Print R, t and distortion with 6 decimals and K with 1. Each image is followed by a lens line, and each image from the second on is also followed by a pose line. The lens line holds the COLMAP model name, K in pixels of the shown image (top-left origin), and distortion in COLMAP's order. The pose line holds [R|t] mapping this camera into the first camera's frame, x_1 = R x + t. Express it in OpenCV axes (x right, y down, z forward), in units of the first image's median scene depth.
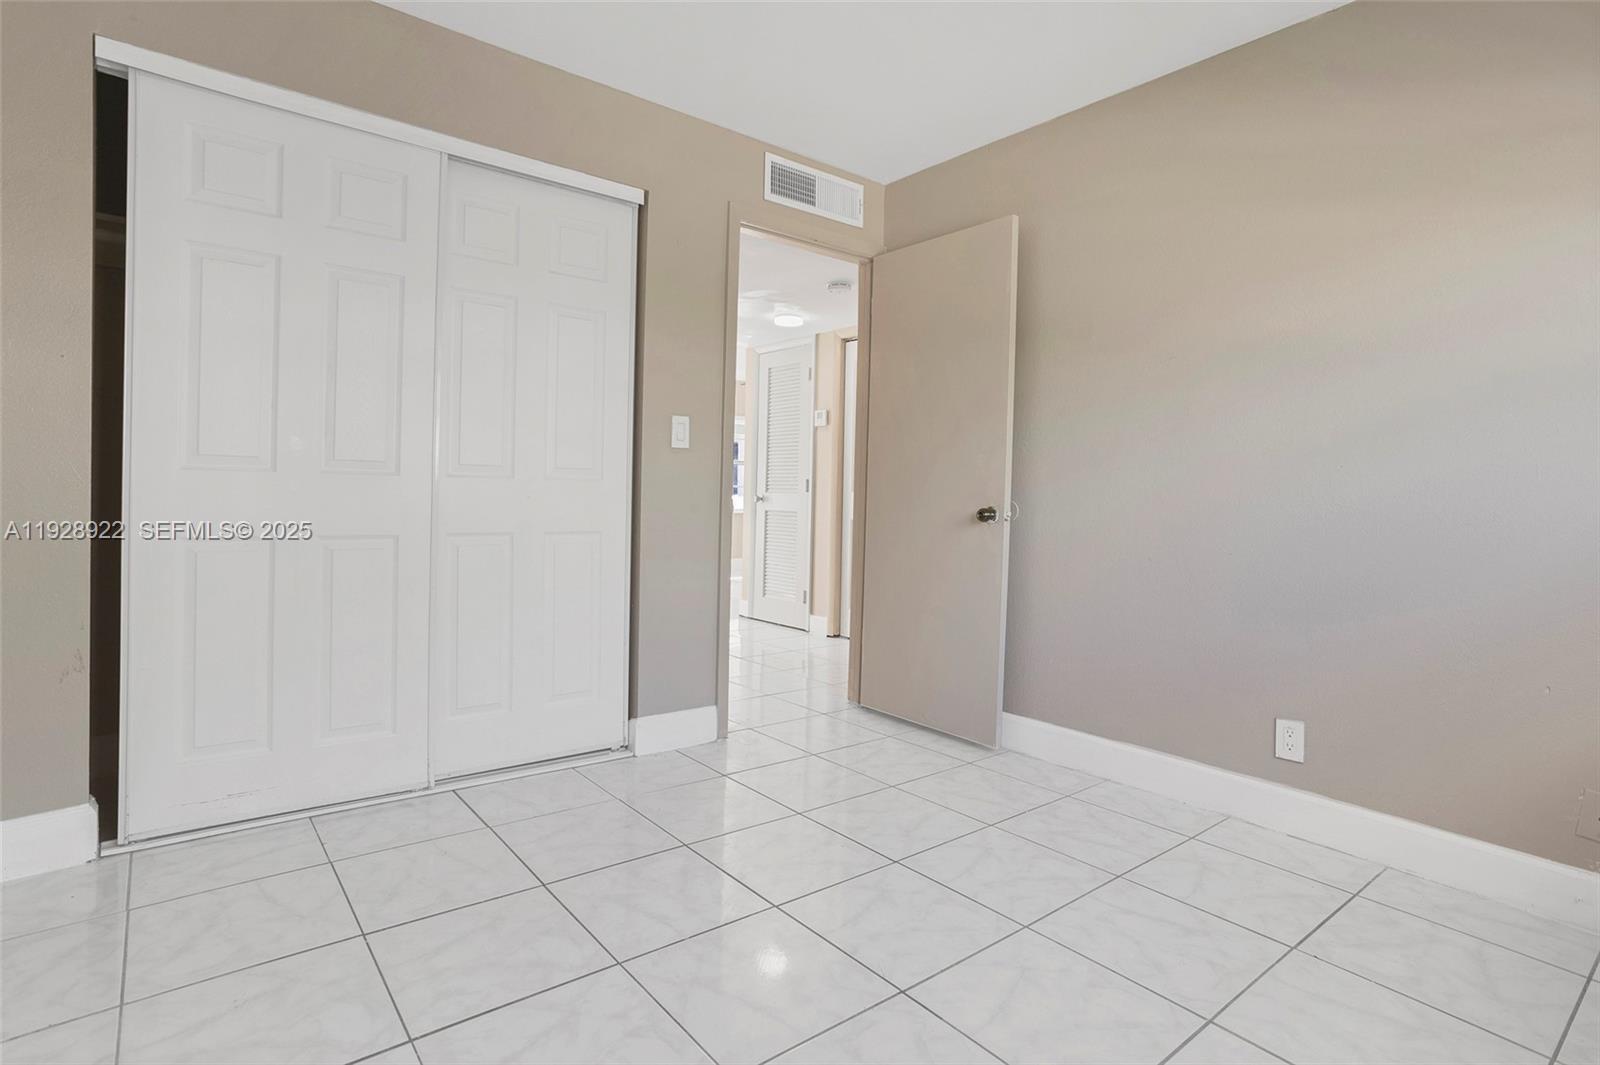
lens RADIAL K [[806.3, 0, 801.8], [0, 806.3, 491.5], [0, 0, 1]] dist [-0.024847, 0.024588]
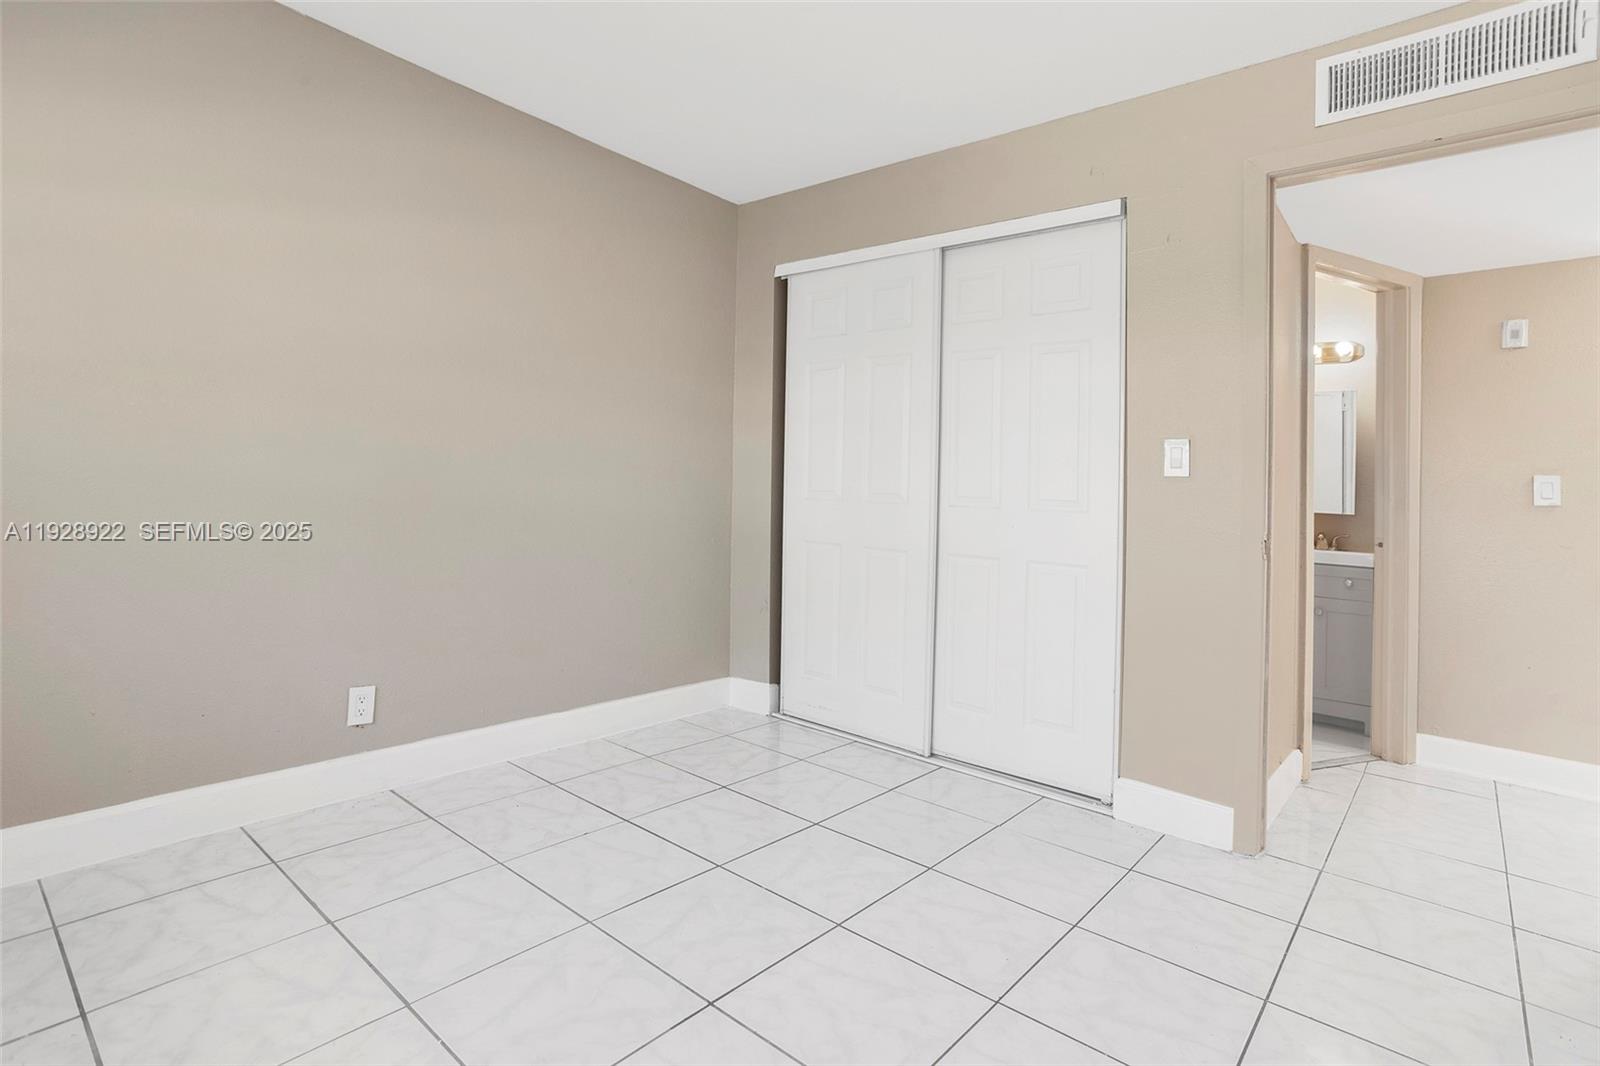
lens RADIAL K [[800.2, 0, 804.6], [0, 800.2, 505.5], [0, 0, 1]] dist [-0.043360, 0.025497]
pose [[0.202385, -0.003225, -0.979301, 0.649129], [-0.042262, 0.999034, -0.012023, 0.003528], [0.978394, 0.043821, 0.202054, 0.503548]]
